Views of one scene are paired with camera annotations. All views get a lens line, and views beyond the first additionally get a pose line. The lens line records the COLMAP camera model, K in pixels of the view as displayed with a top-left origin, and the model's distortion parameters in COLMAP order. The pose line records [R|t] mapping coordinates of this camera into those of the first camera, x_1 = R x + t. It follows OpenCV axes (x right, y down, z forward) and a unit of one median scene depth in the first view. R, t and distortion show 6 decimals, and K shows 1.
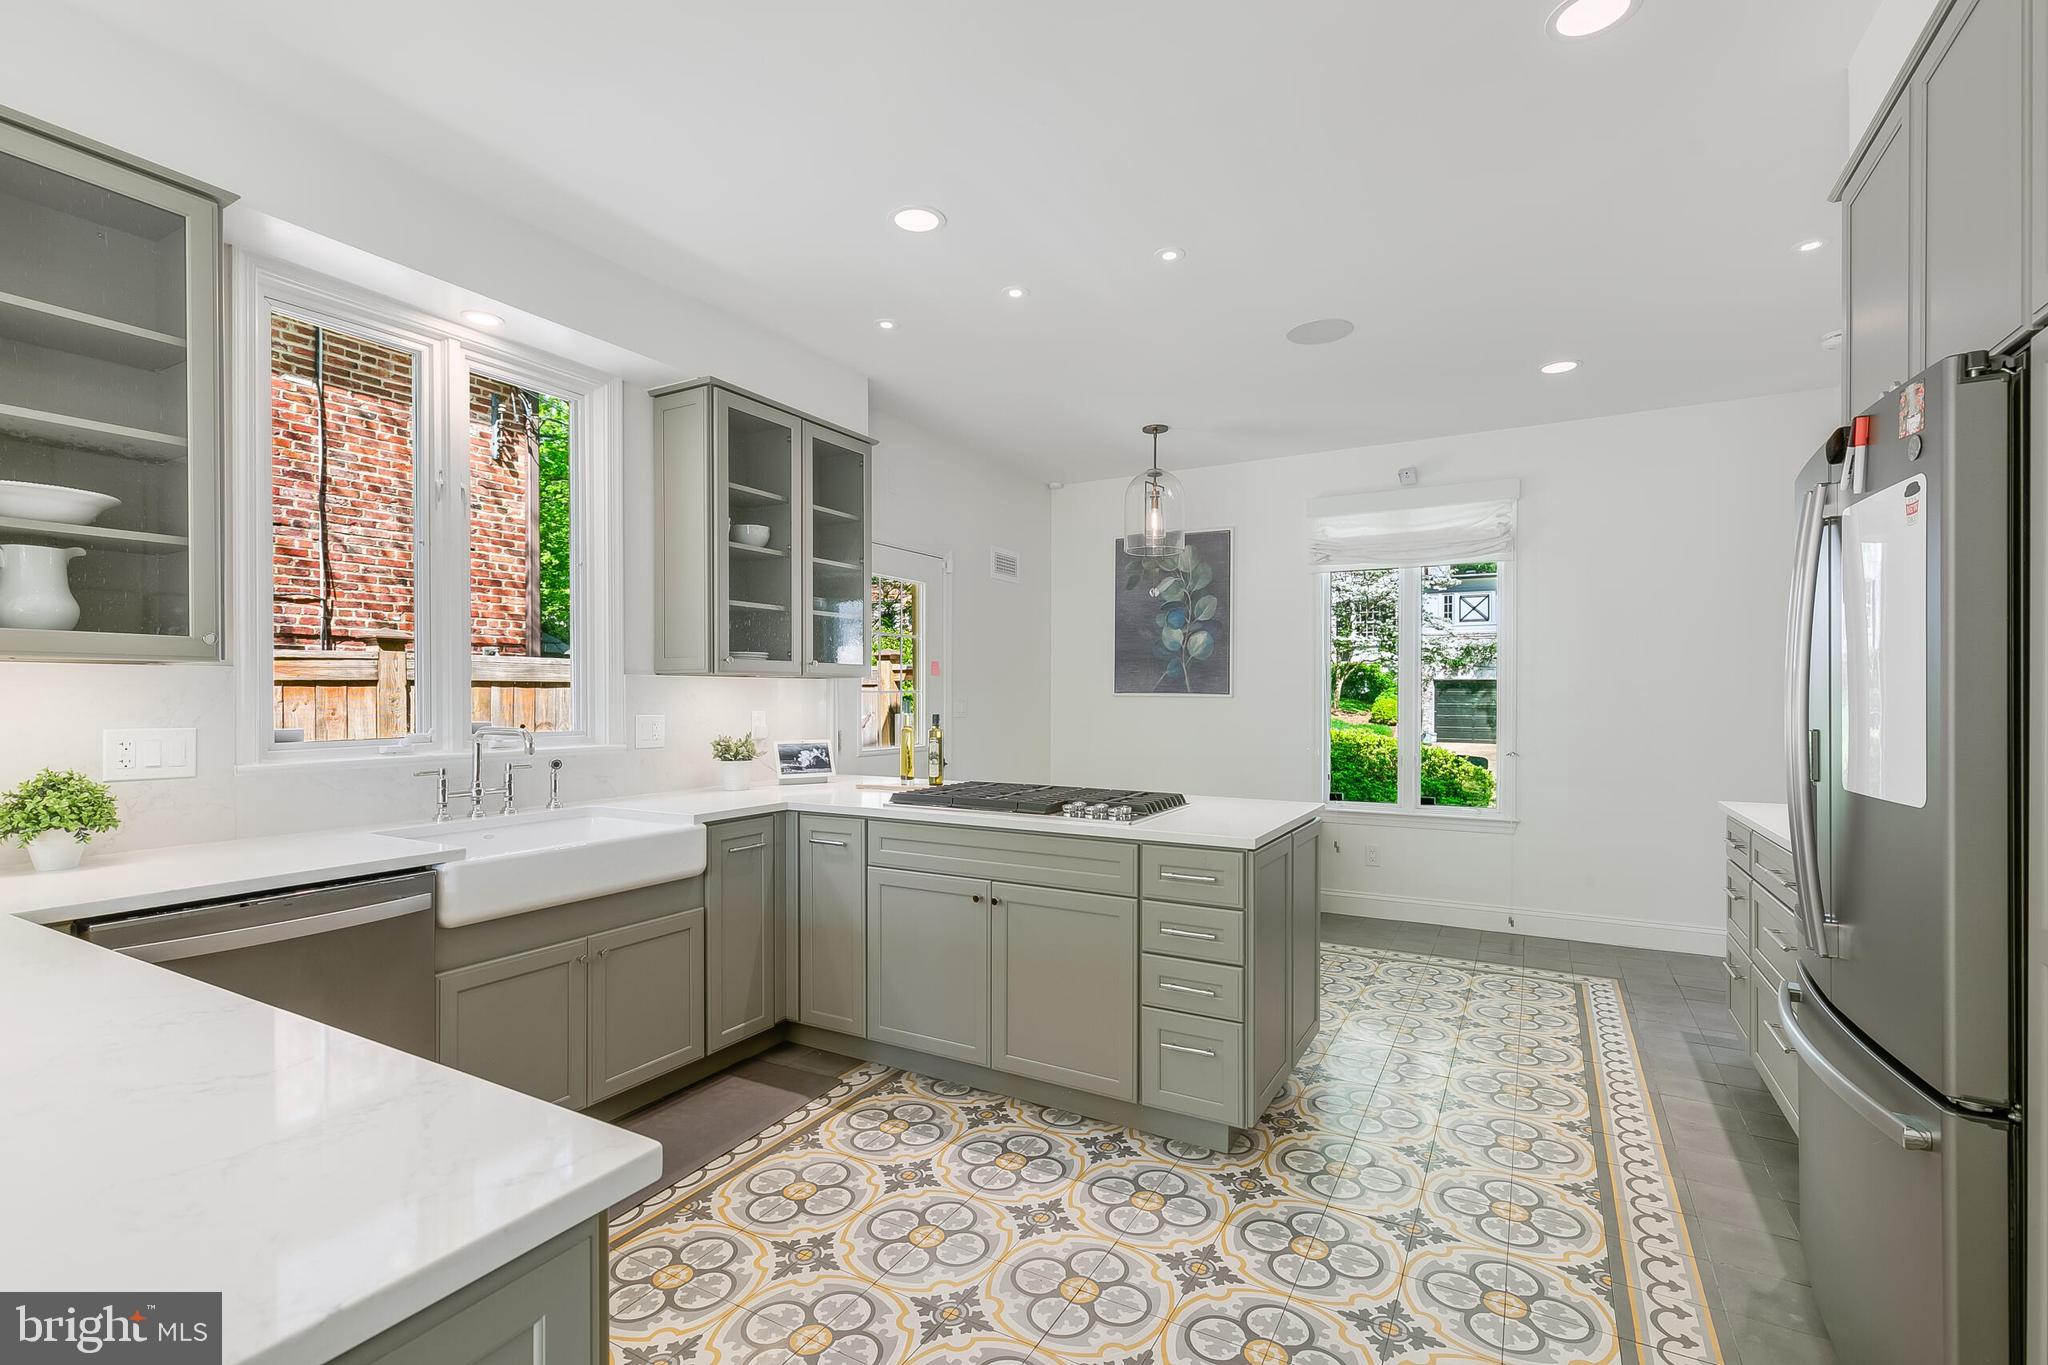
lens RADIAL K [[917.2, 0, 1020.3], [0, 917.2, 700.7], [0, 0, 1]] dist [0.001469, 0.000309]
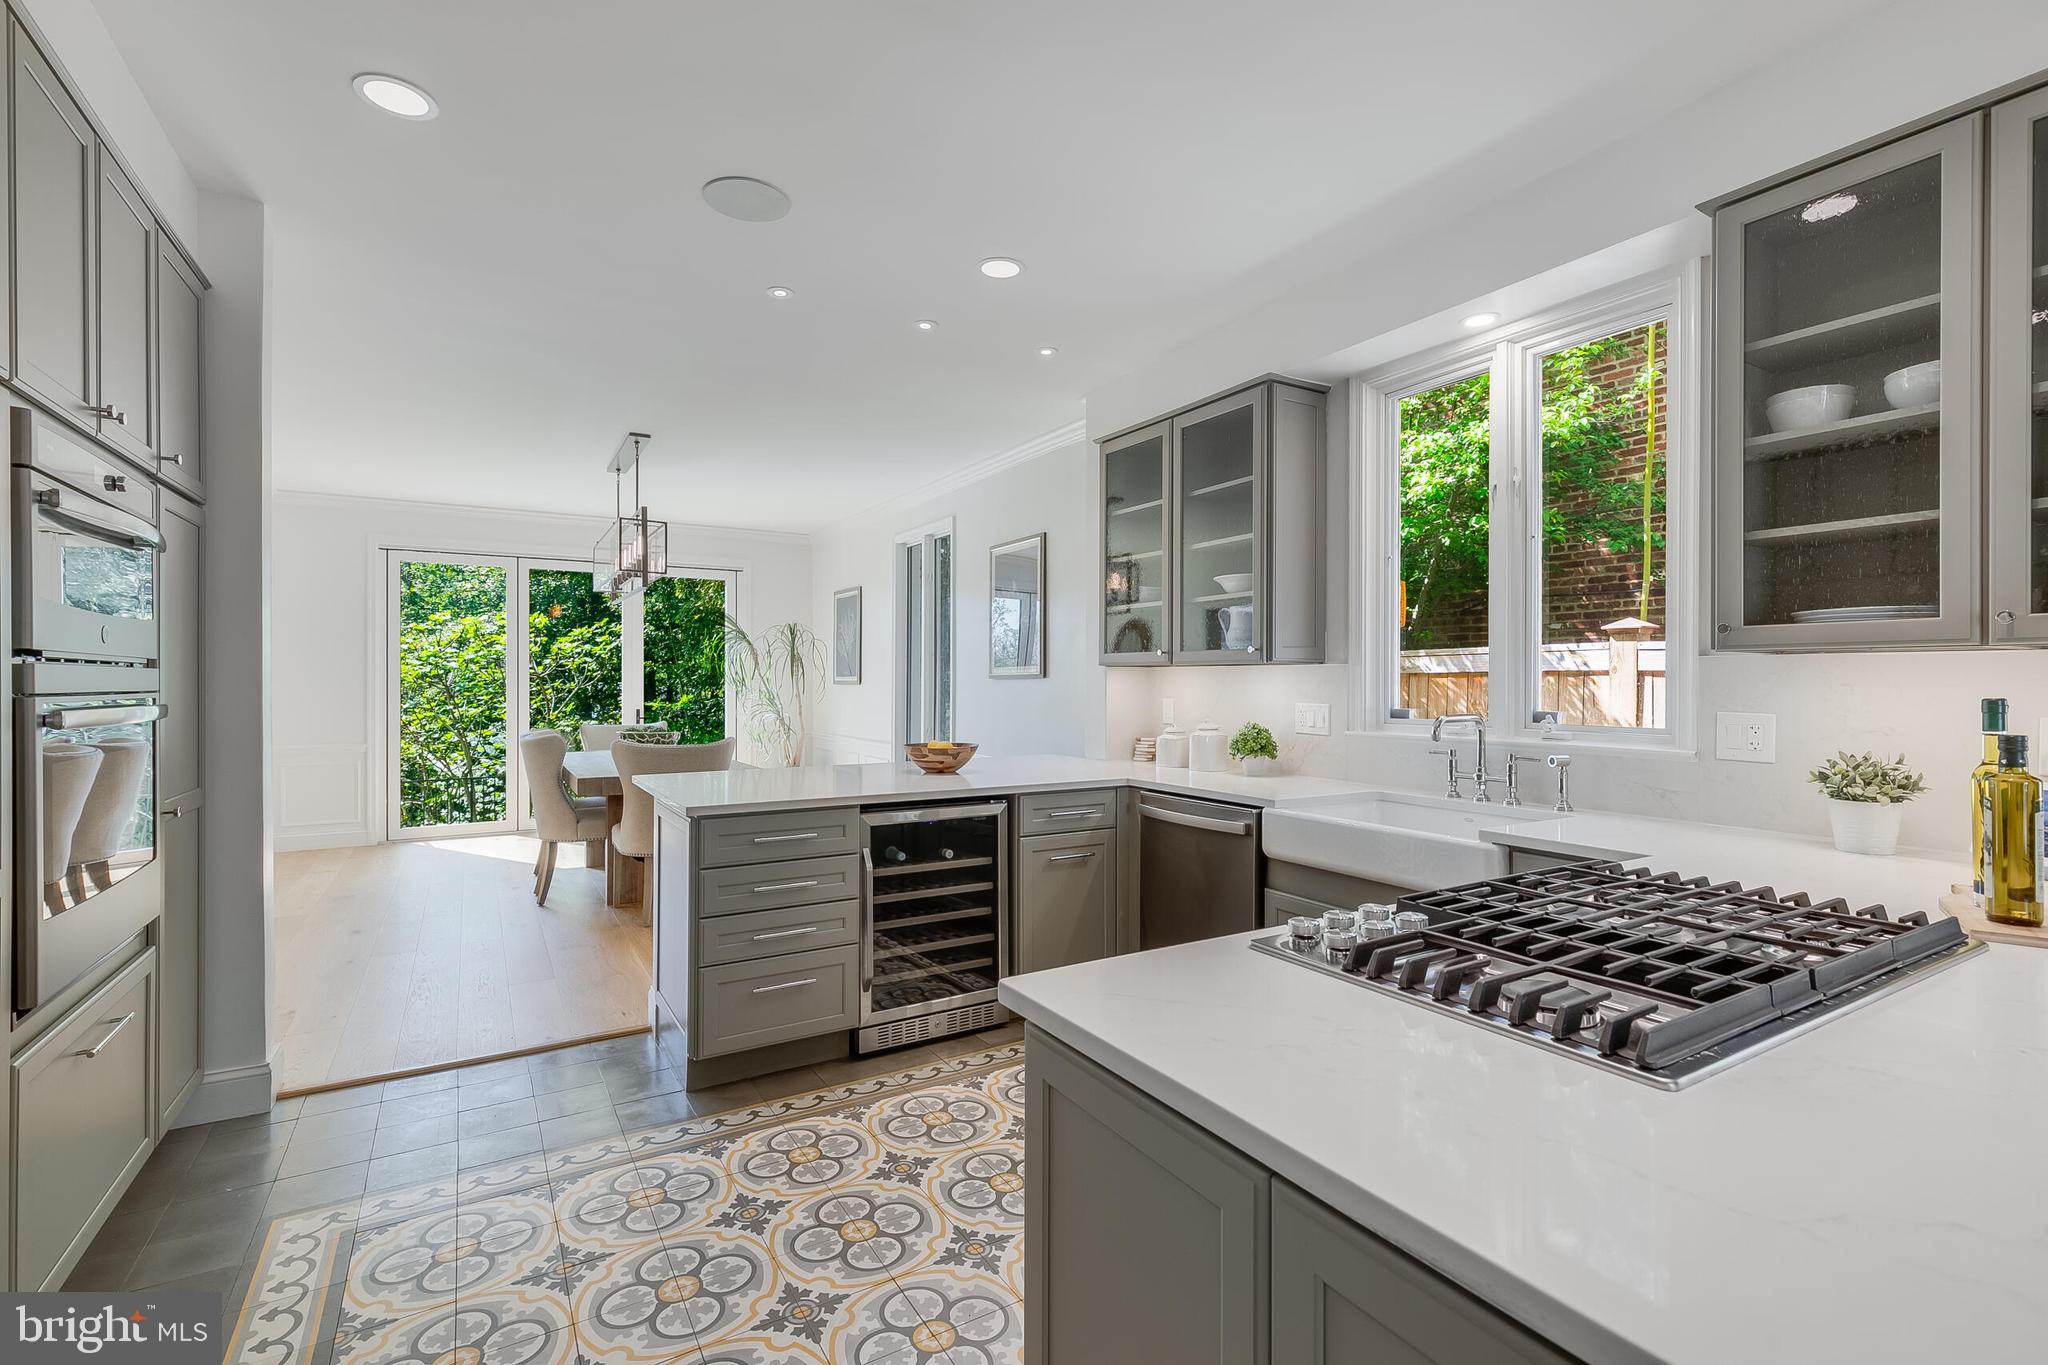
lens RADIAL K [[913.6, 0, 1013.2], [0, 913.6, 686.4], [0, 0, 1]] dist [0.001344, -0.000092]
pose [[-0.500344, 0.003155, -0.865821, 0.518463], [-0.007292, 0.999943, 0.007857, -0.006592], [0.865796, 0.010245, -0.500292, 0.964586]]
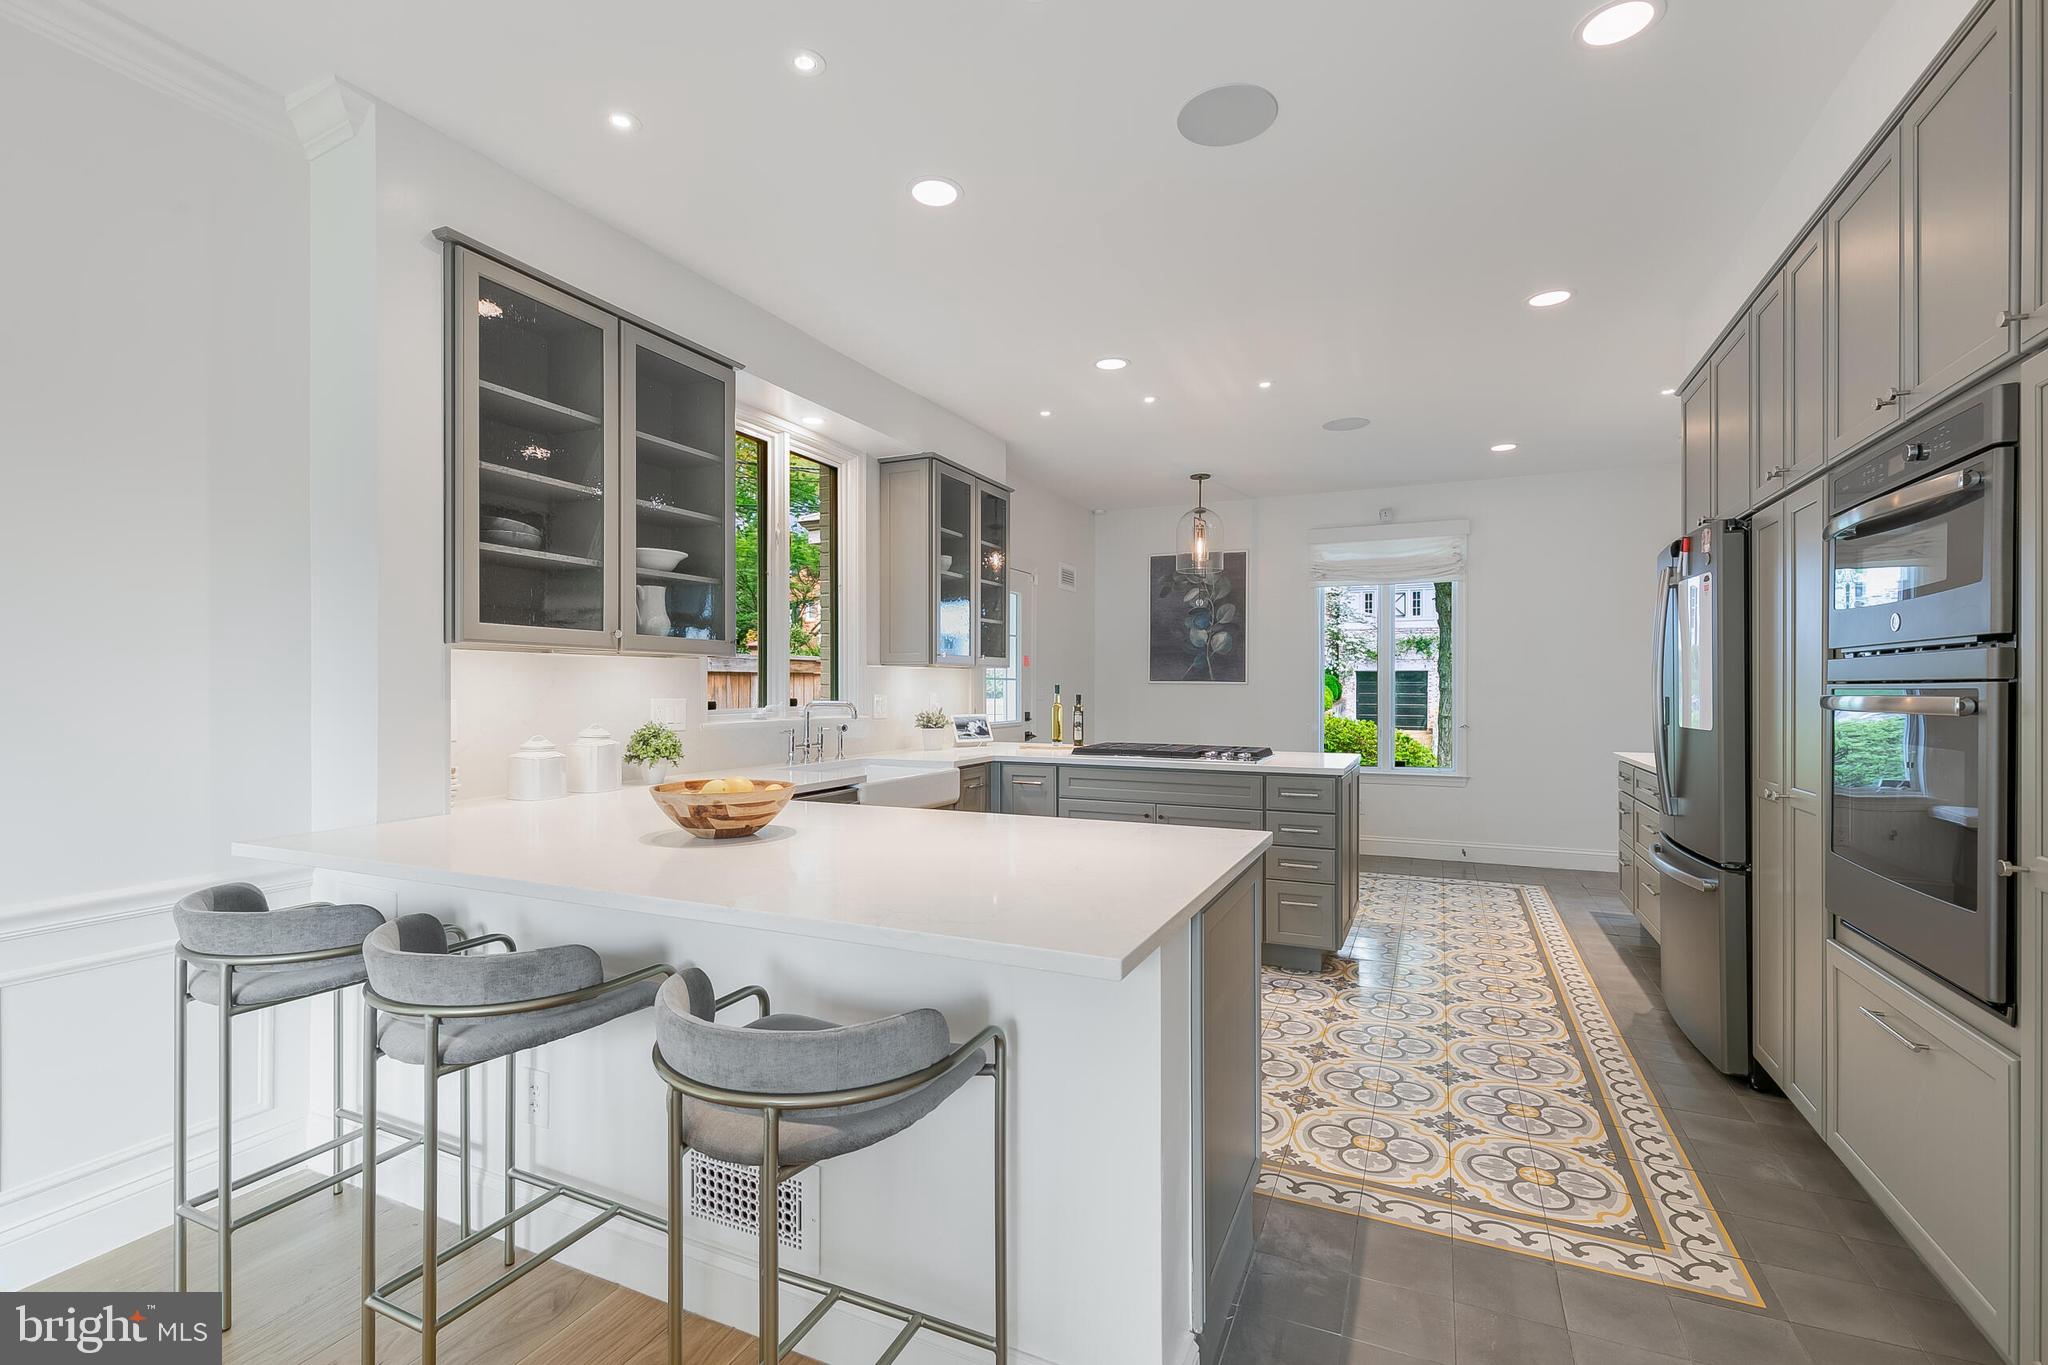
lens RADIAL K [[919.9, 0, 1020.6], [0, 919.9, 686.0], [0, 0, 1]] dist [0.003627, -0.000171]
pose [[0.996293, 0.000842, 0.086024, -0.347030], [-0.000314, 0.999981, -0.006151, 0.012085], [-0.086027, 0.006101, 0.996274, -0.433427]]
